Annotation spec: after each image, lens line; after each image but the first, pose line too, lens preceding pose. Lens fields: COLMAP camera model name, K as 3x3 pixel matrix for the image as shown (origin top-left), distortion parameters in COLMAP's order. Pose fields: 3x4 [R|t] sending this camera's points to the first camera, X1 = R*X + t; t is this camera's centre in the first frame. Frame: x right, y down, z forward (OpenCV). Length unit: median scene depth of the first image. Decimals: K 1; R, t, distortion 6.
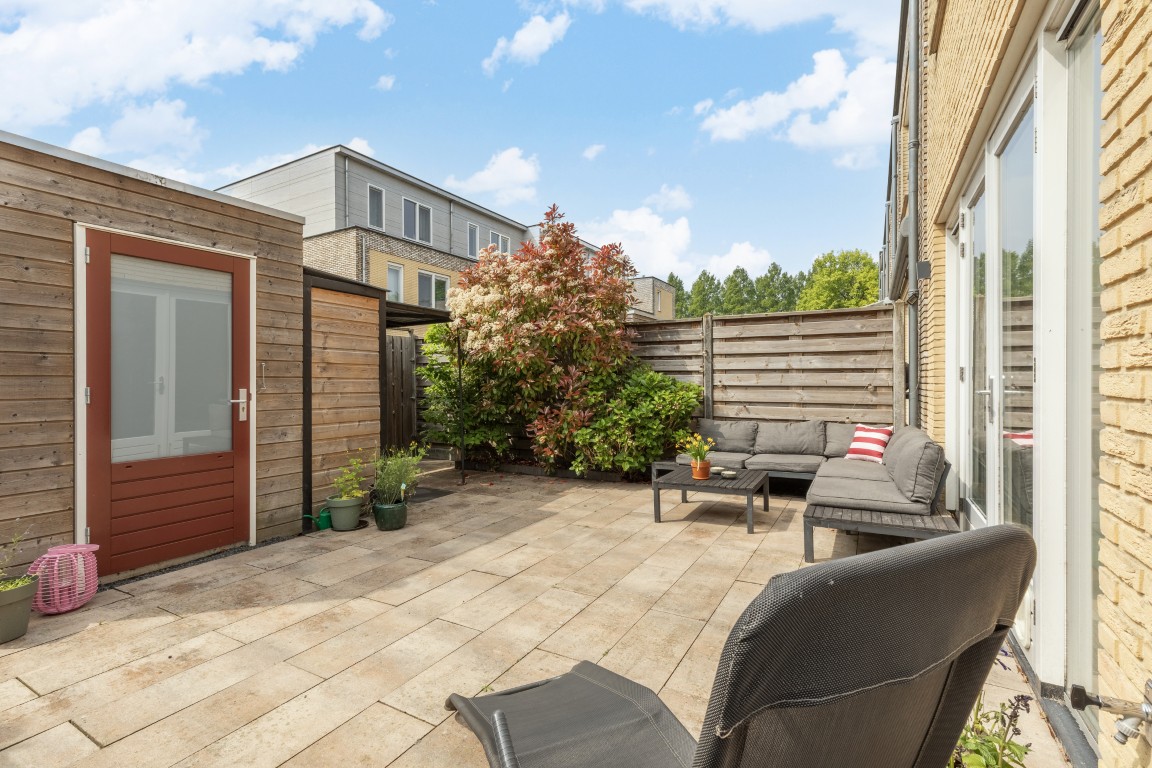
lens RADIAL K [[514.5, 0, 575.8], [0, 514.5, 380.9], [0, 0, 1]] dist [0.004901, -0.000335]
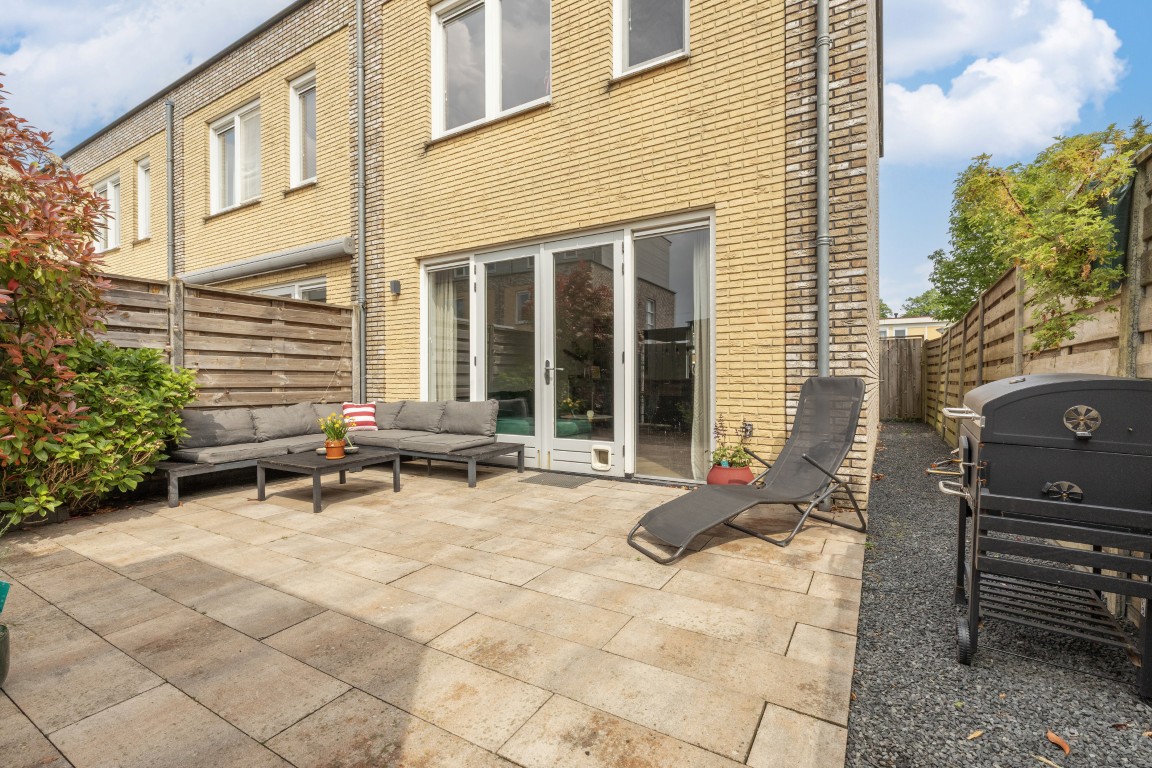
lens RADIAL K [[514.5, 0, 573.8], [0, 514.5, 385.0], [0, 0, 1]] dist [0.004901, -0.000335]
pose [[0.017186, -0.005962, 0.999835, -0.841115], [0.005806, 0.999966, 0.005863, 0.052675], [-0.999835, 0.005704, 0.017220, 0.601539]]
